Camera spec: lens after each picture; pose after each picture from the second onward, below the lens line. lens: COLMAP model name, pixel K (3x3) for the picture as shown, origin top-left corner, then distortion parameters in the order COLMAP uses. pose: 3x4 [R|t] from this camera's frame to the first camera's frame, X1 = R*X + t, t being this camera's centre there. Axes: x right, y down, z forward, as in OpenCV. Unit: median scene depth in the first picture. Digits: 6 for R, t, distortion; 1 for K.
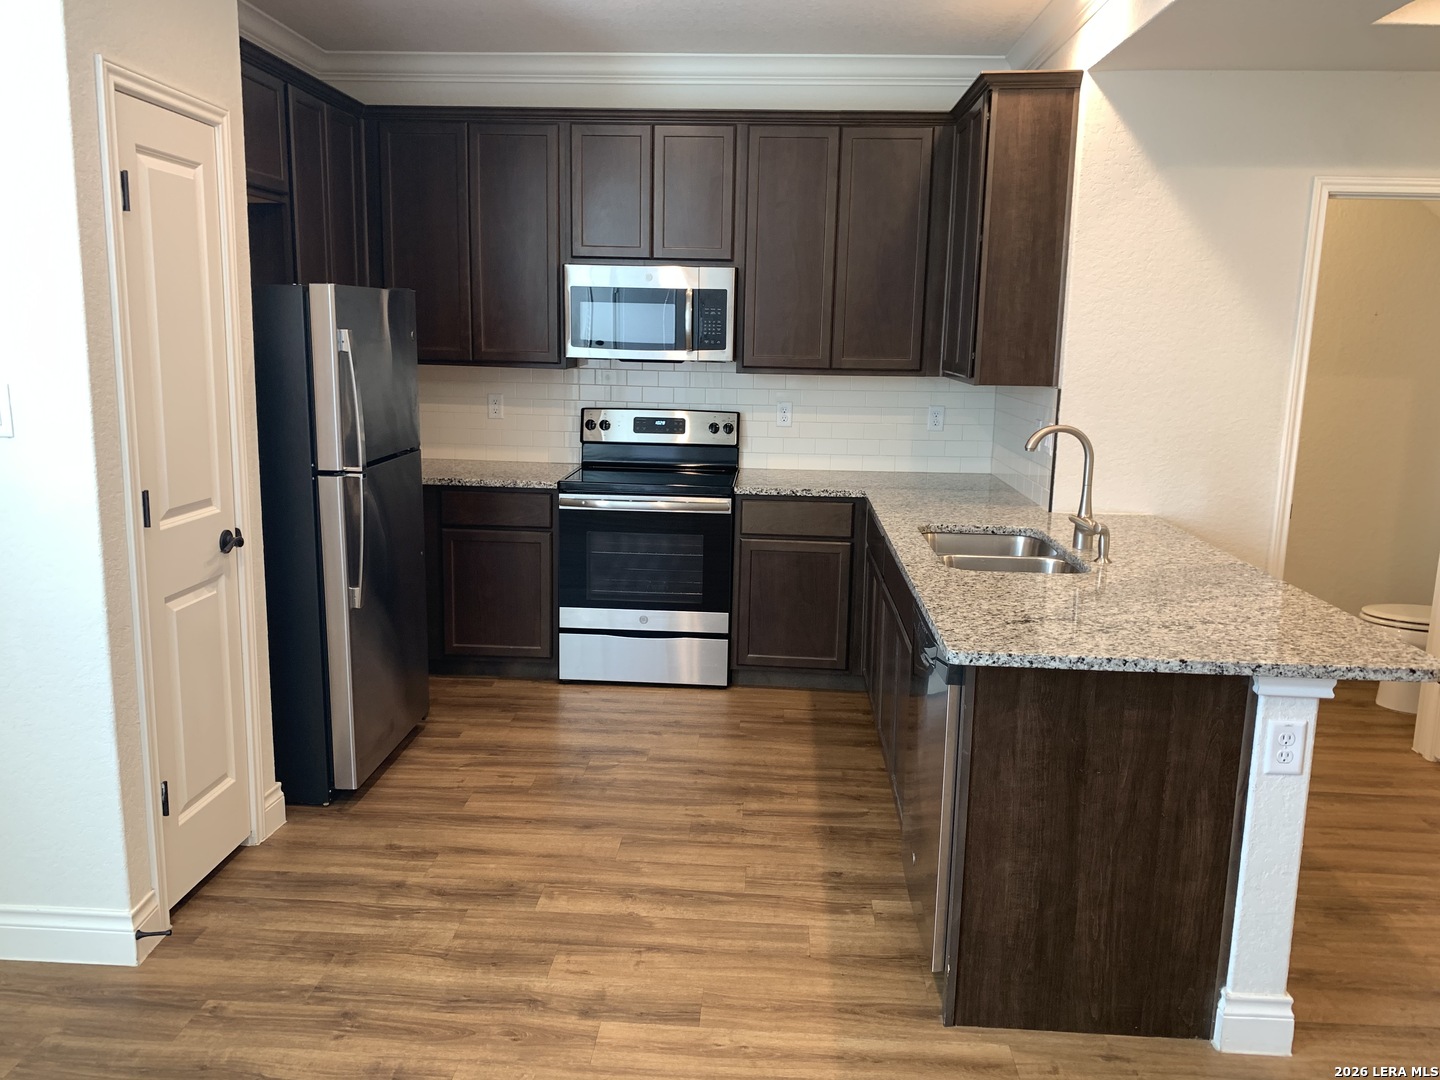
lens RADIAL K [[1104.9, 0, 716.4], [0, 1104.9, 518.8], [0, 0, 1]] dist [0.022595, -0.002291]
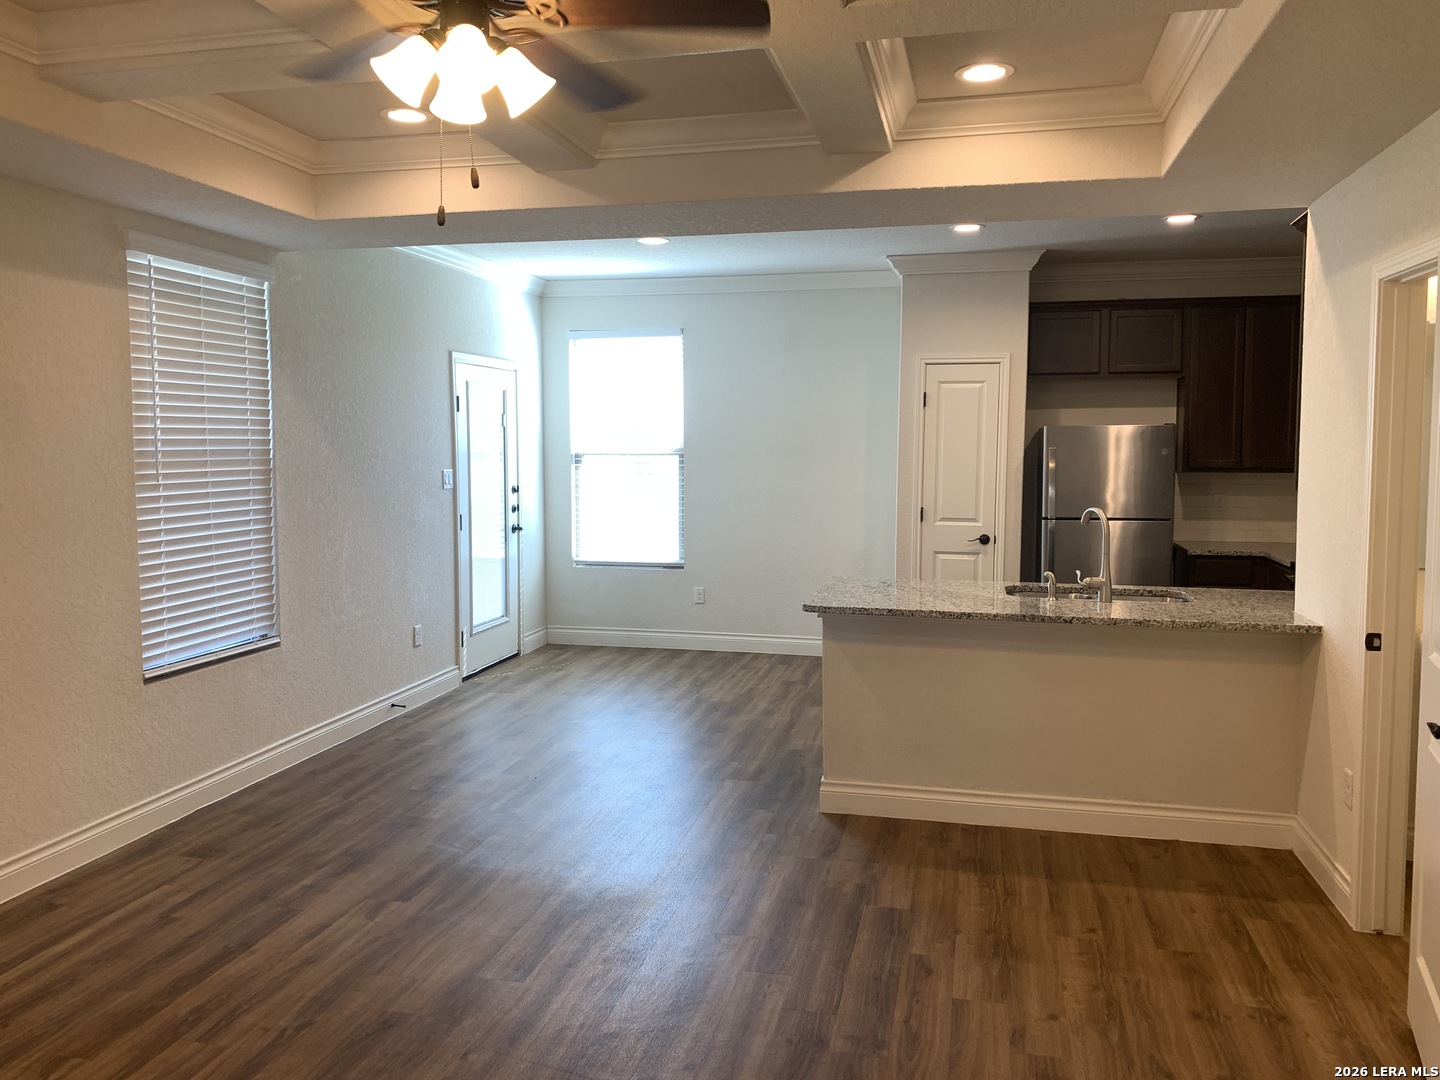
lens RADIAL K [[1104.9, 0, 716.4], [0, 1104.9, 518.8], [0, 0, 1]] dist [0.022595, -0.002291]
pose [[-0.182477, 0.045330, -0.982165, 2.159598], [-0.172829, 0.981904, 0.077428, -0.116357], [0.967901, 0.183876, -0.171341, 0.964128]]
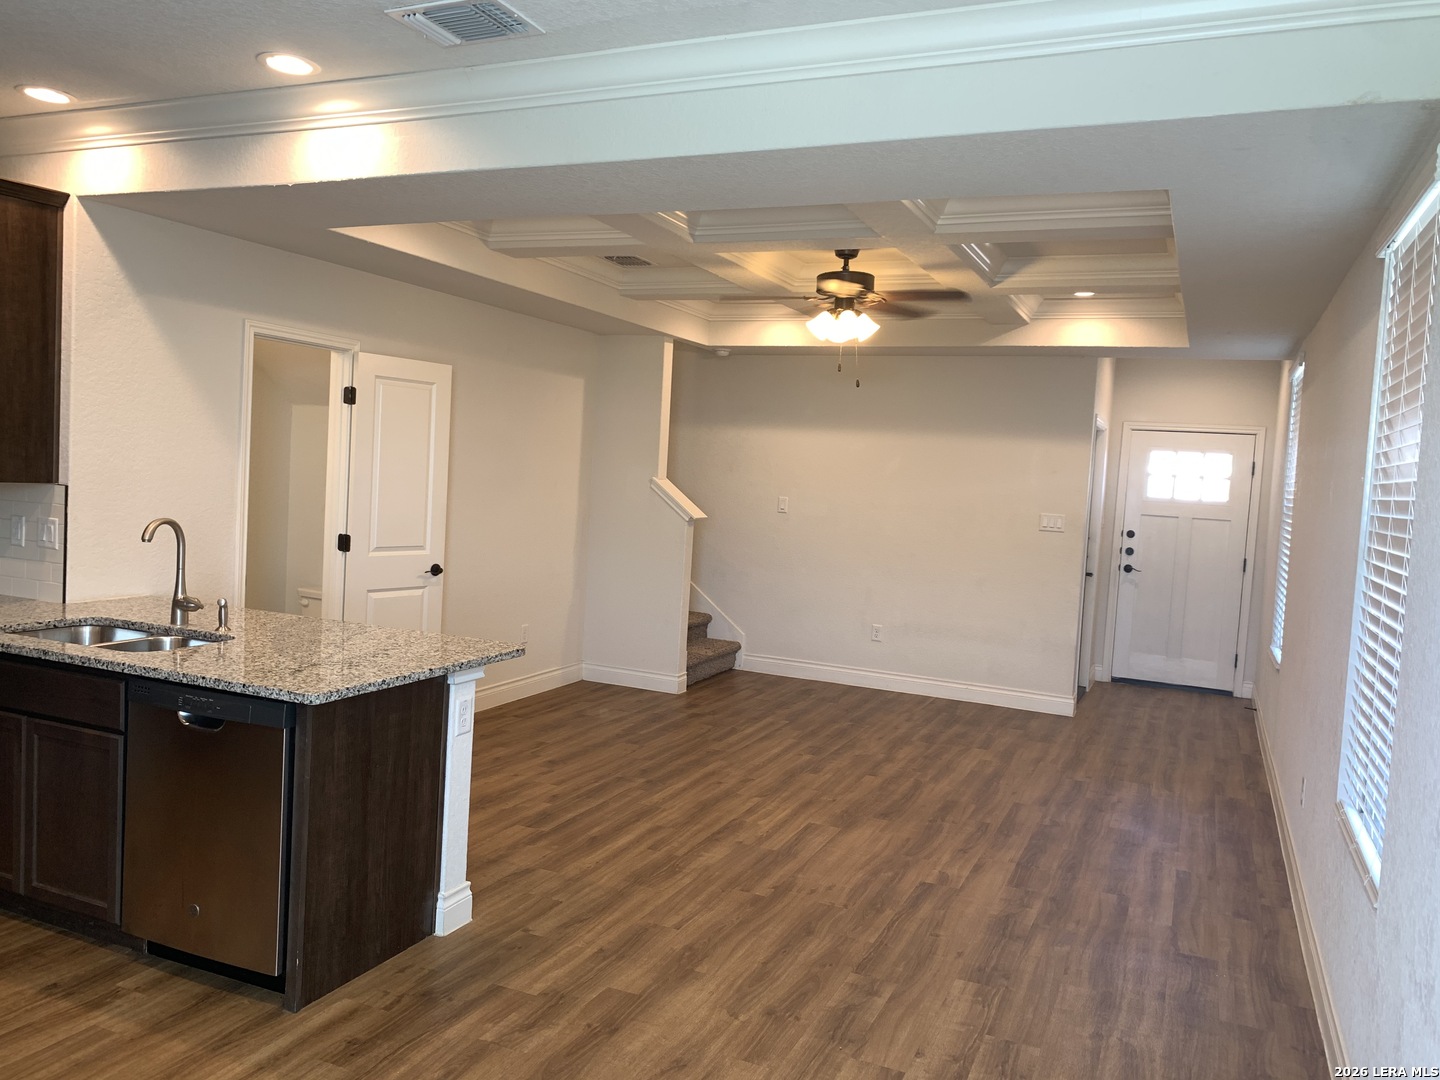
lens RADIAL K [[1096.0, 0, 704.8], [0, 1096.0, 538.3], [0, 0, 1]] dist [0.028412, -0.025215]
pose [[0.372151, -0.061872, 0.926108, -0.661379], [0.116669, 0.992980, 0.019457, -0.025997], [-0.920810, 0.100807, 0.376757, 0.079755]]
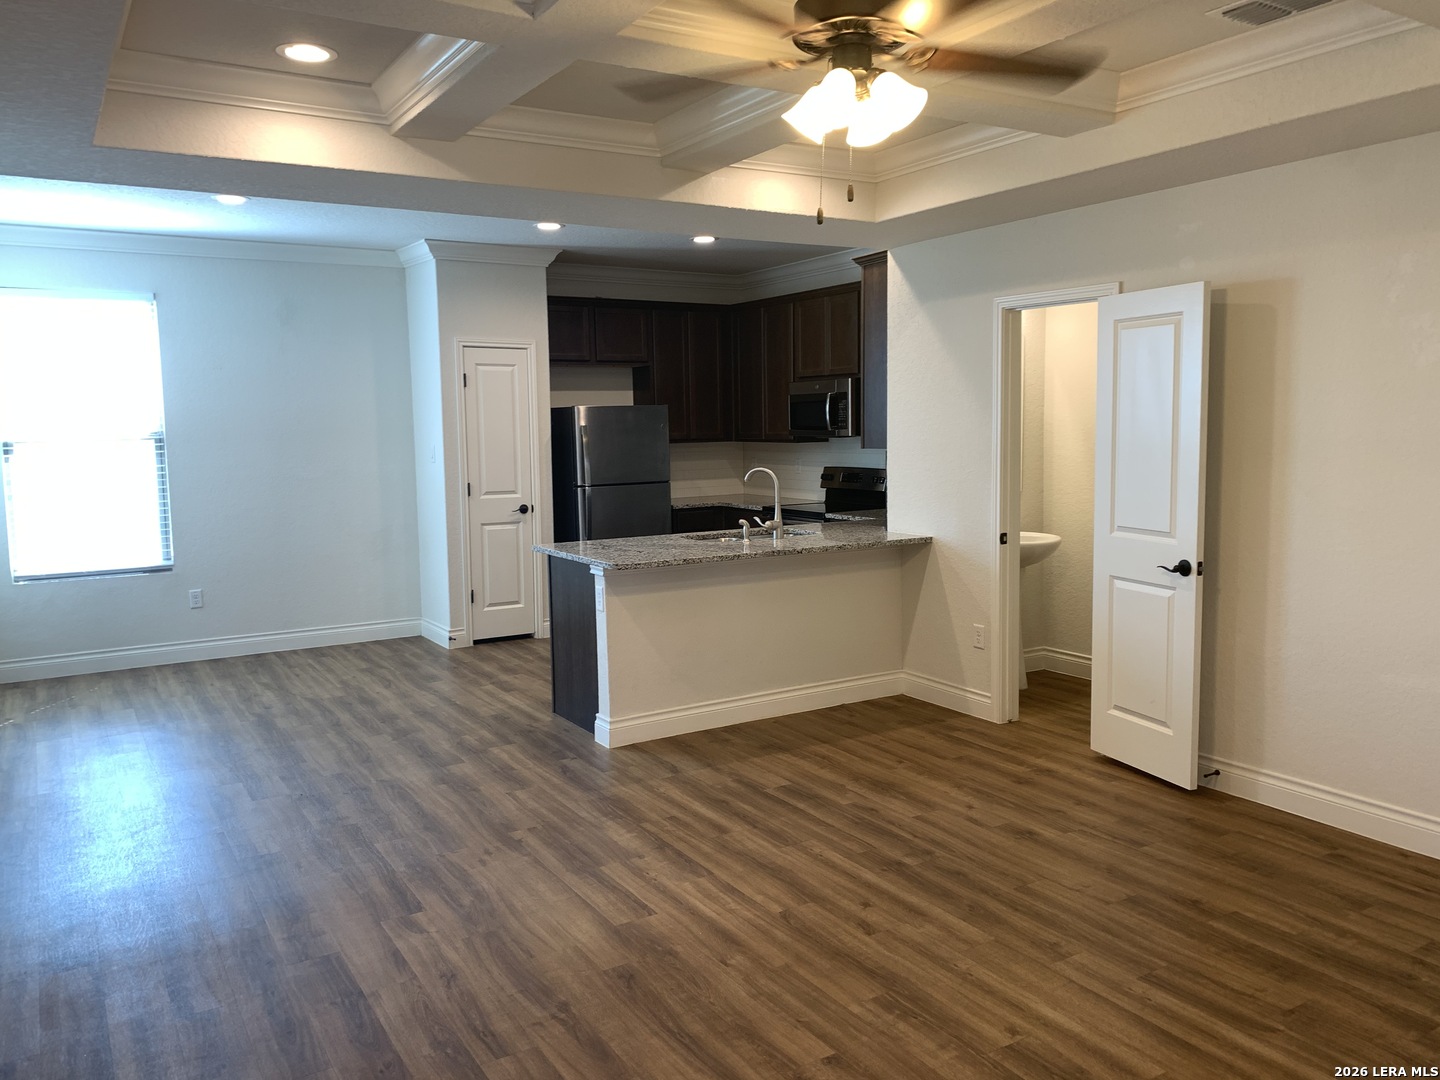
lens RADIAL K [[1098.8, 0, 702.8], [0, 1098.8, 537.6], [0, 0, 1]] dist [0.108653, -0.157072]
pose [[0.554906, 0.057162, -0.829947, 2.134229], [-0.113338, 0.993529, -0.007350, 0.065755], [0.824156, 0.098143, 0.557794, -0.068477]]
